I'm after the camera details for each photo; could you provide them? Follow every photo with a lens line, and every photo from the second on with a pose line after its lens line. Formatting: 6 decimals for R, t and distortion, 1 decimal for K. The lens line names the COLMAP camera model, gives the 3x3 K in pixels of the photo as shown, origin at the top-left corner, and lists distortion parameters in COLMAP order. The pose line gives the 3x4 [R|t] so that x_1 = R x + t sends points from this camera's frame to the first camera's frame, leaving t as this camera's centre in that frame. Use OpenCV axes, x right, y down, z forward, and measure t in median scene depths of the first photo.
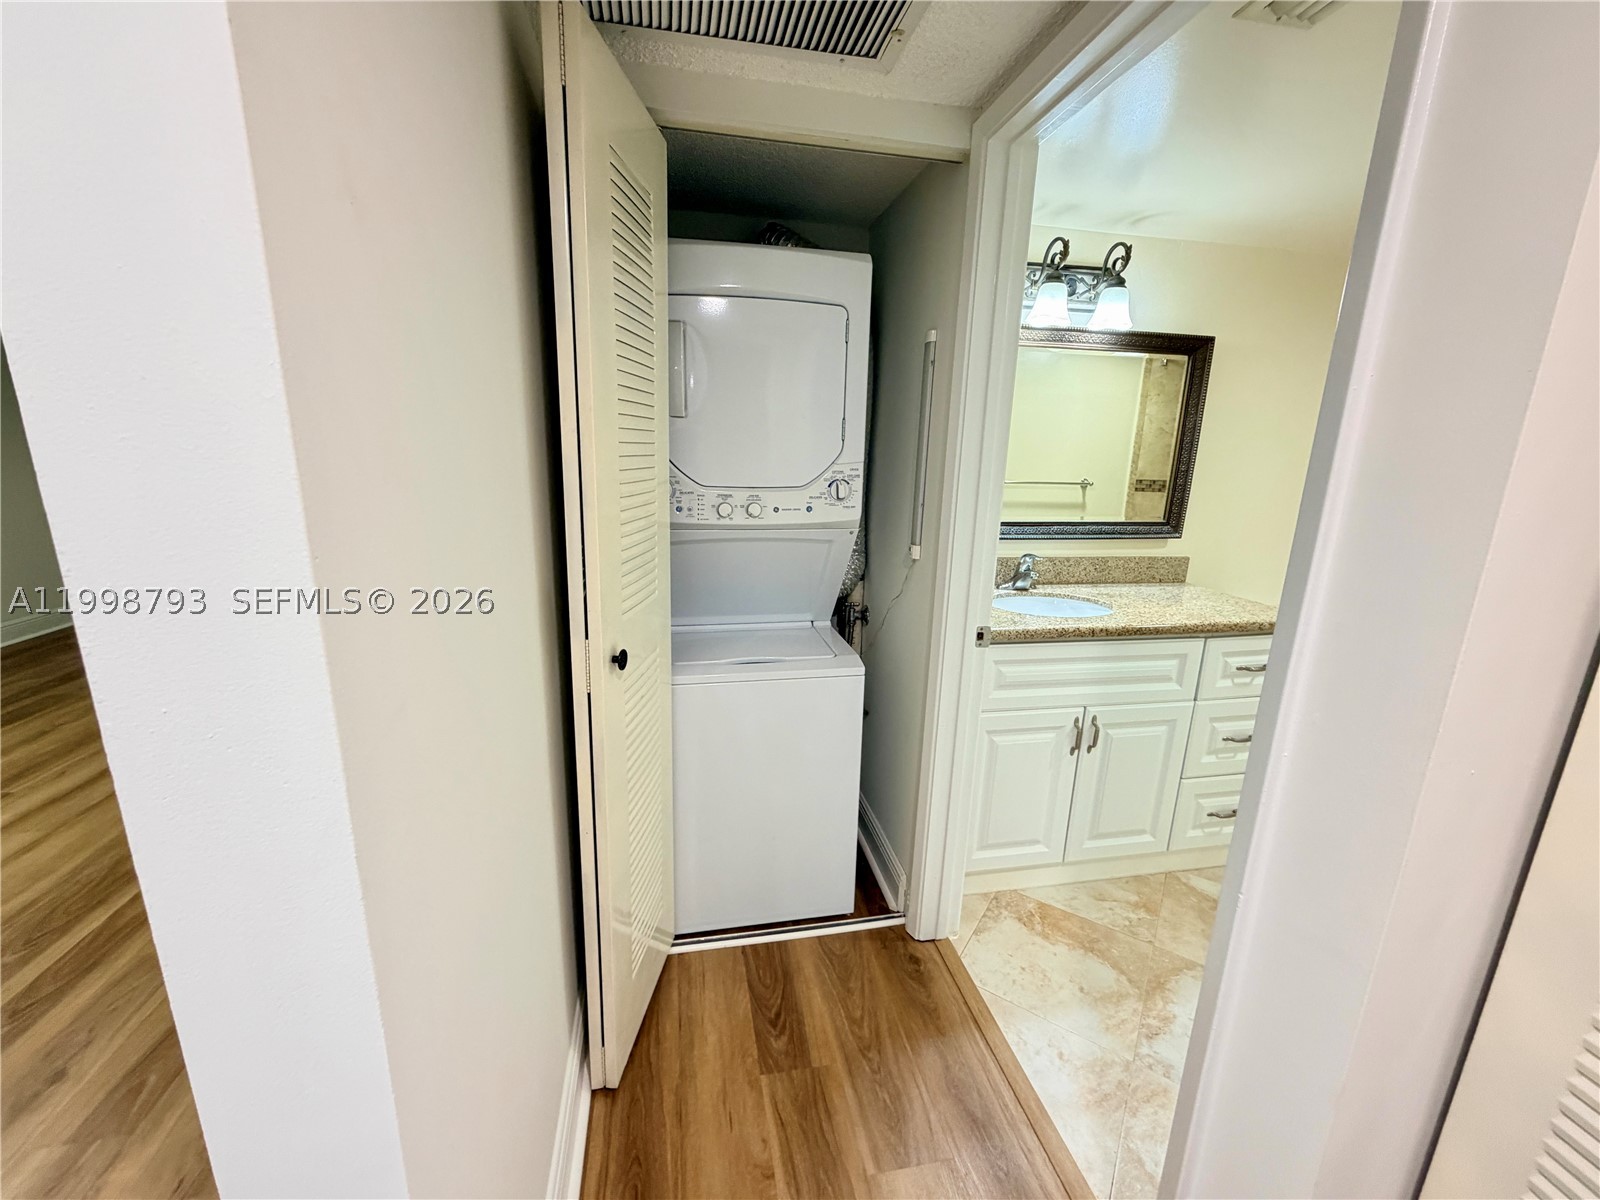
lens RADIAL K [[637.6, 0, 795.9], [0, 637.6, 599.1], [0, 0, 1]] dist [0.000793, 0.000455]
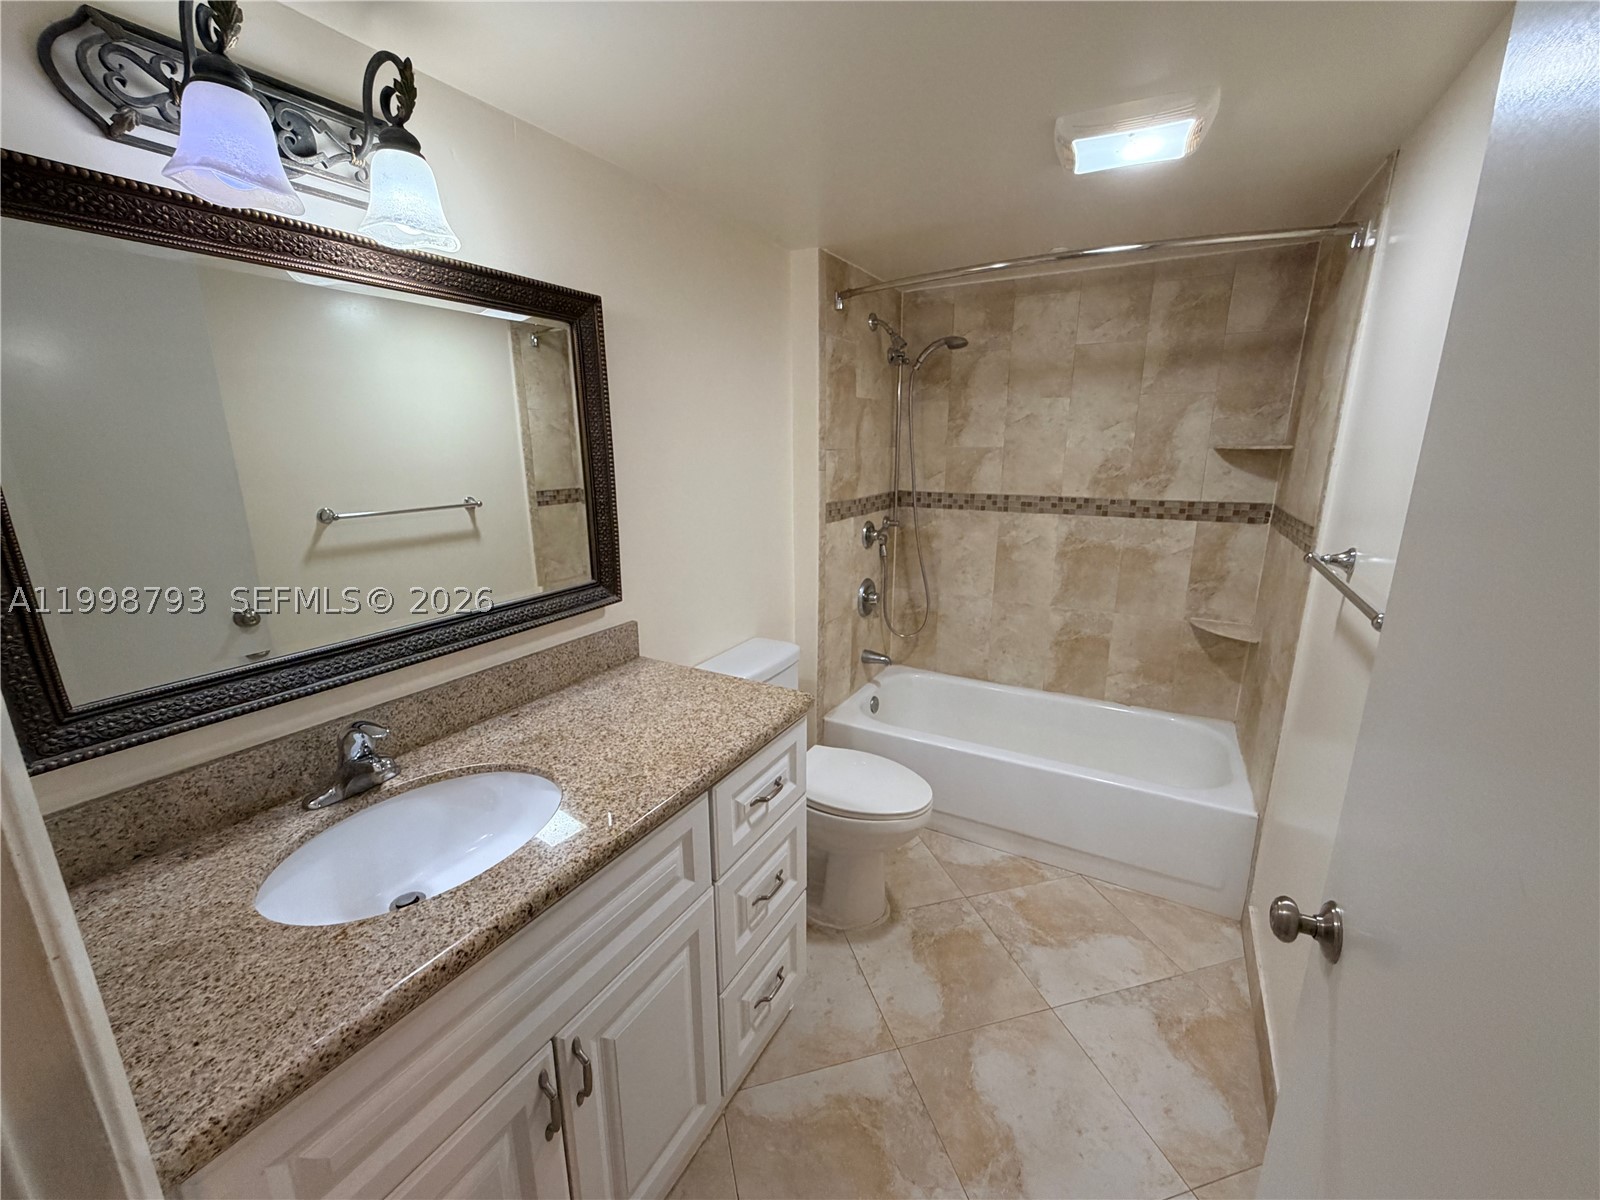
lens RADIAL K [[637.6, 0, 795.9], [0, 637.6, 599.1], [0, 0, 1]] dist [0.000793, 0.000455]
pose [[0.648085, -0.211316, 0.731663, 0.236582], [0.196719, 0.974579, 0.107226, -0.136095], [-0.735722, 0.074440, 0.673180, 0.421555]]
